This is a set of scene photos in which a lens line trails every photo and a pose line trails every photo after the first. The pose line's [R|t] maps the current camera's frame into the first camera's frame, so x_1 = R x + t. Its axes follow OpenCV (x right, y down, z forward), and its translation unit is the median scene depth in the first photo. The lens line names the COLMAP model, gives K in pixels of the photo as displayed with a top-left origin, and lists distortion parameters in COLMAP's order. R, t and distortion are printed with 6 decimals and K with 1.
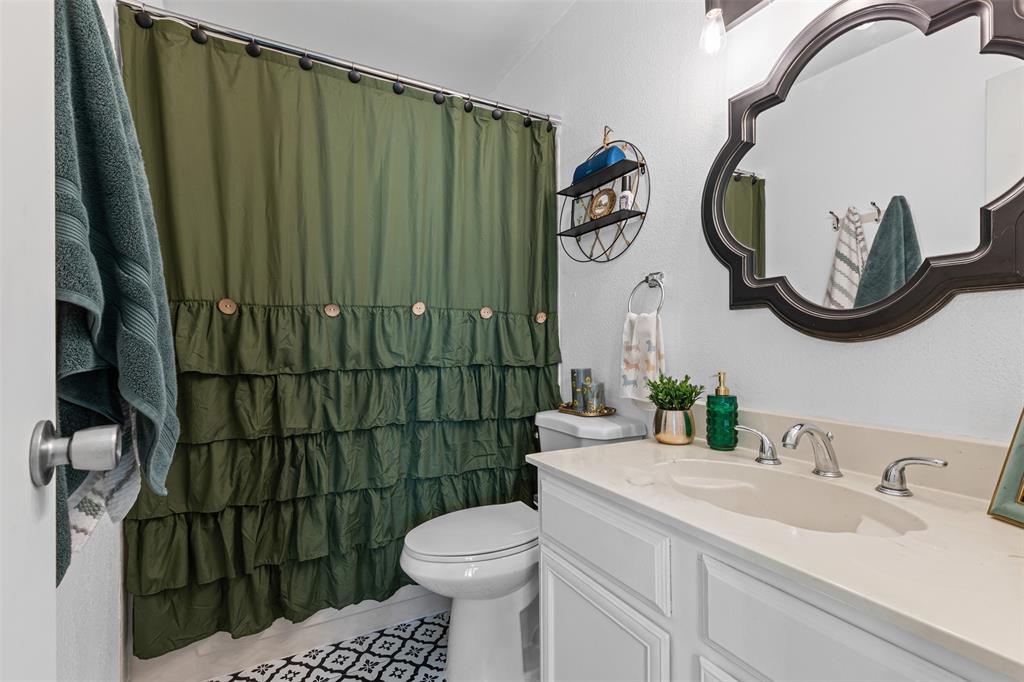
lens RADIAL K [[463.8, 0, 511.5], [0, 463.8, 339.3], [0, 0, 1]] dist [0.010475, -0.003751]
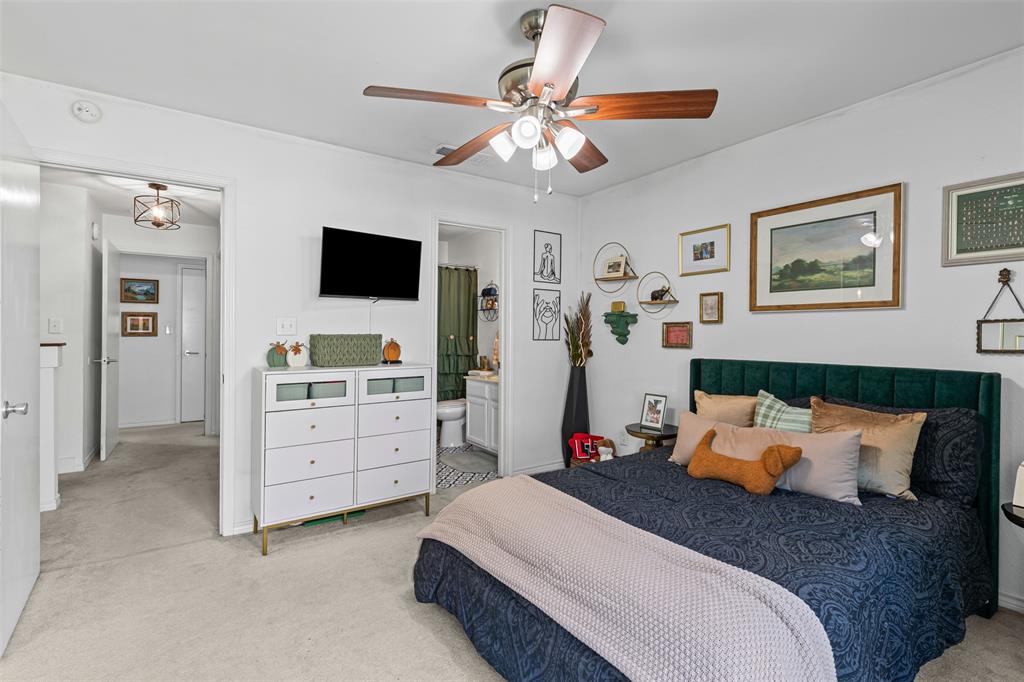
lens RADIAL K [[463.8, 0, 512.6], [0, 463.8, 337.4], [0, 0, 1]] dist [0.010475, -0.003751]
pose [[0.994282, 0.014334, 0.105824, 0.016028], [-0.014838, 0.999882, 0.003979, -0.069787], [-0.105754, -0.005527, 0.994377, -1.945644]]
